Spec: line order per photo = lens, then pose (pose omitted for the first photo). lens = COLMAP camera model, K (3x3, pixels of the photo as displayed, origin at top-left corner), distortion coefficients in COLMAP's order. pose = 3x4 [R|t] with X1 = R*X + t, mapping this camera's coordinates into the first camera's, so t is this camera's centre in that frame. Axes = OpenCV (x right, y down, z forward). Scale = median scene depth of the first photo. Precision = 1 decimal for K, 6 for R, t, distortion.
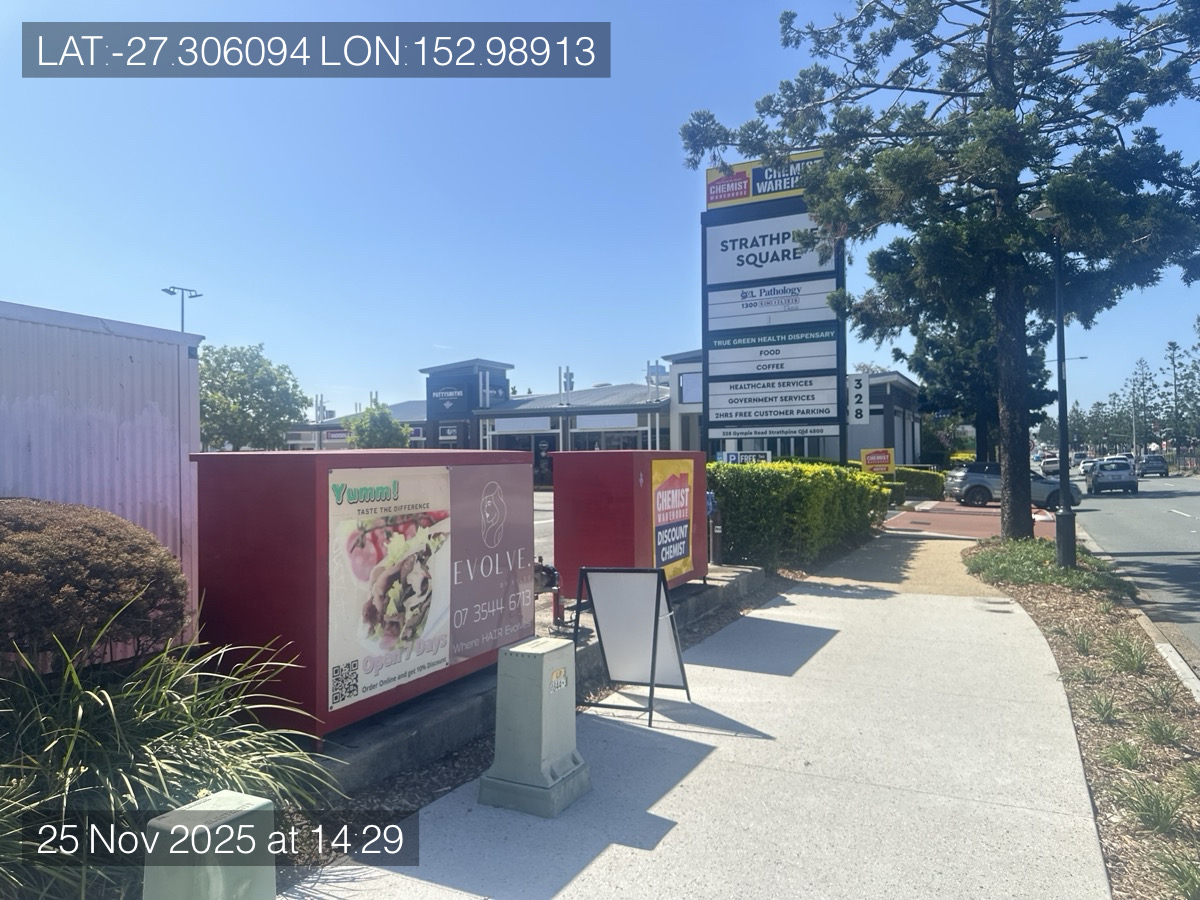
lens RADIAL K [[839.6, 0, 601.4], [0, 839.6, 443.4], [0, 0, 1]] dist [0.031129, -0.031401]
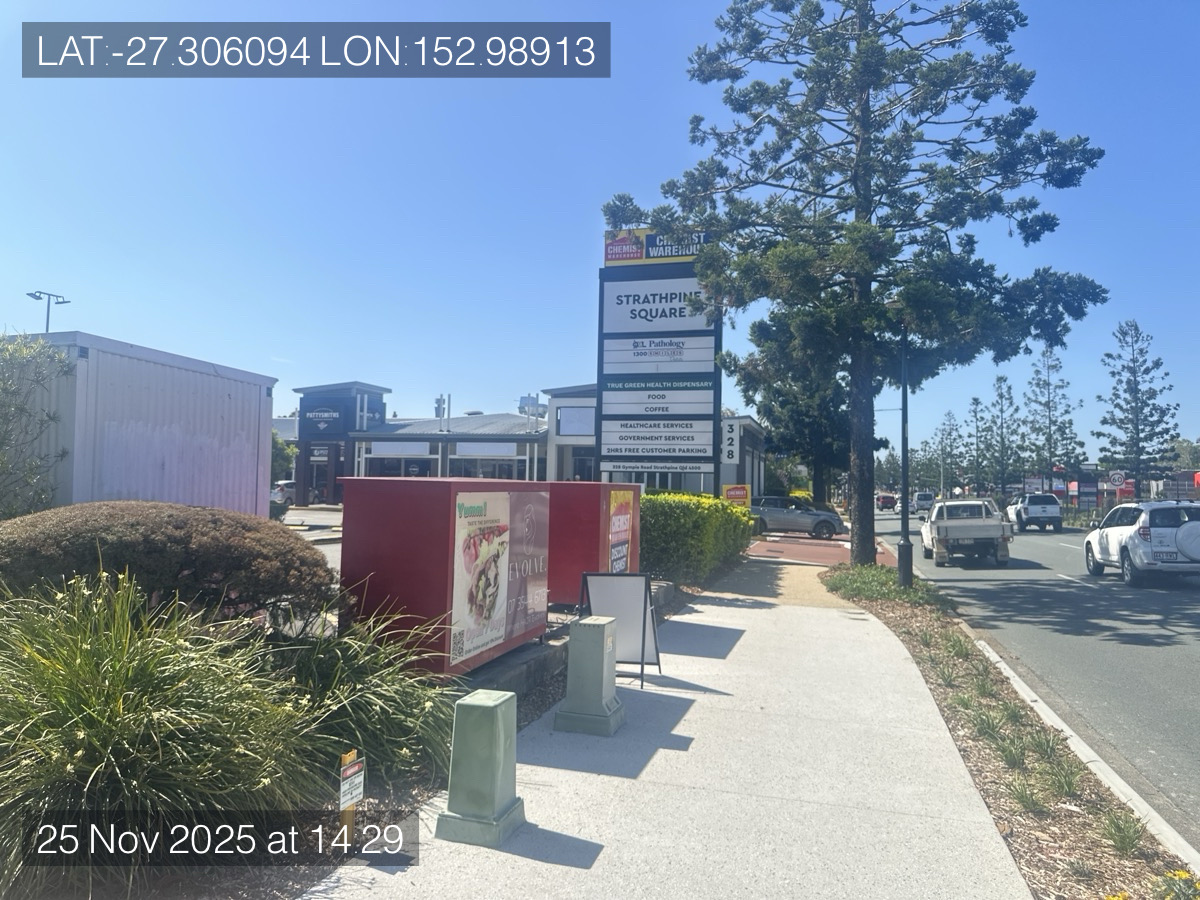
lens RADIAL K [[829.3, 0, 599.0], [0, 829.3, 442.5], [0, 0, 1]] dist [0.135081, -0.219601]
pose [[0.983595, 0.043609, 0.175040, -0.071187], [-0.037656, 0.998599, -0.037189, -0.002196], [-0.176416, 0.029988, 0.983859, -0.089233]]
